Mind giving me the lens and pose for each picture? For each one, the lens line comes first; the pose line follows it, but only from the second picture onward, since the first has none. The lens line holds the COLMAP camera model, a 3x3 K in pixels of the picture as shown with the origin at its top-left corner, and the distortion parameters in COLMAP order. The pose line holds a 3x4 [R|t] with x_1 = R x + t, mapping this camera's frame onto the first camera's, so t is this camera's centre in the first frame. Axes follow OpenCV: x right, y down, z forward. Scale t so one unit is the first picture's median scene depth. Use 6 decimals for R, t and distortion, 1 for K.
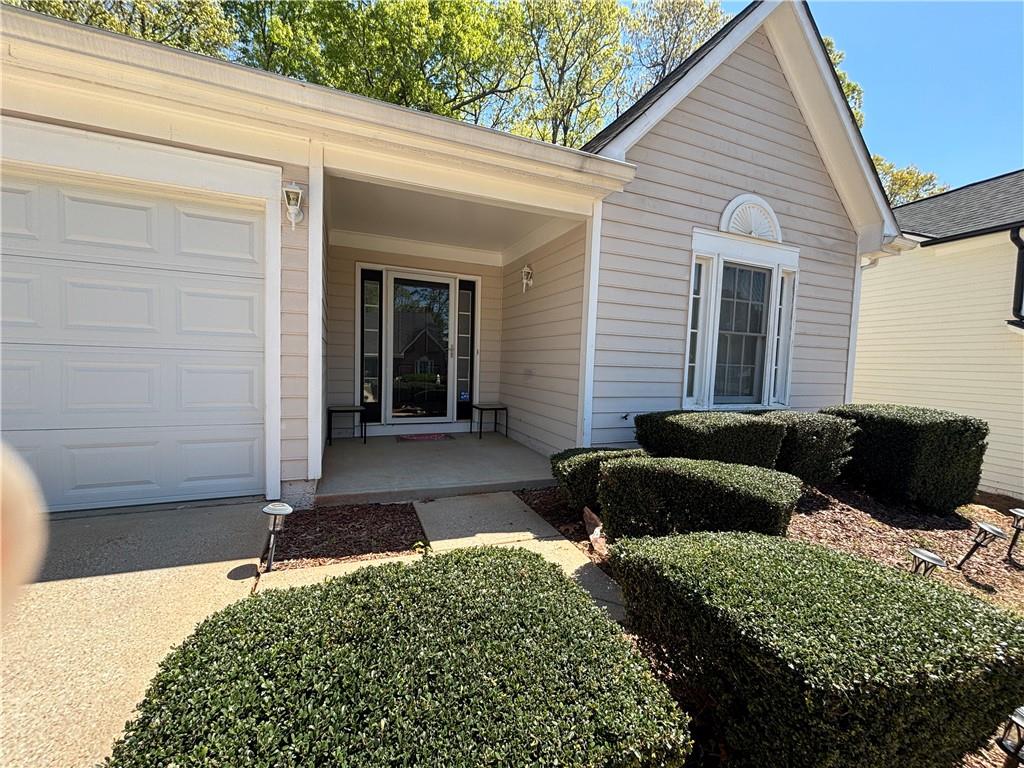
lens RADIAL K [[410.3, 0, 517.4], [0, 410.3, 386.9], [0, 0, 1]] dist [-0.003061, 0.000117]
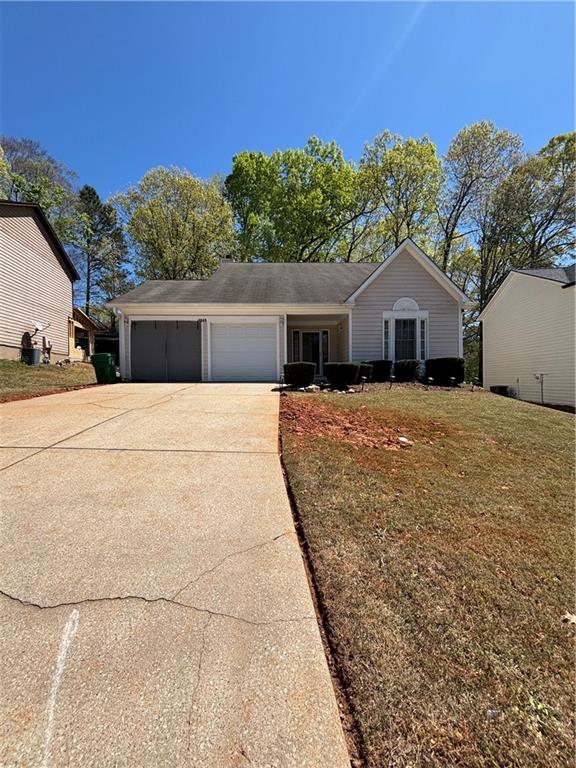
lens RADIAL K [[307.7, 0, 286.7], [0, 307.7, 381.8], [0, 0, 1]] dist [-0.003061, 0.000117]
pose [[0.928128, -0.034314, -0.370677, 0.595695], [0.013442, 0.998182, -0.058748, 0.340765], [0.372019, 0.049543, 0.926902, -1.629671]]
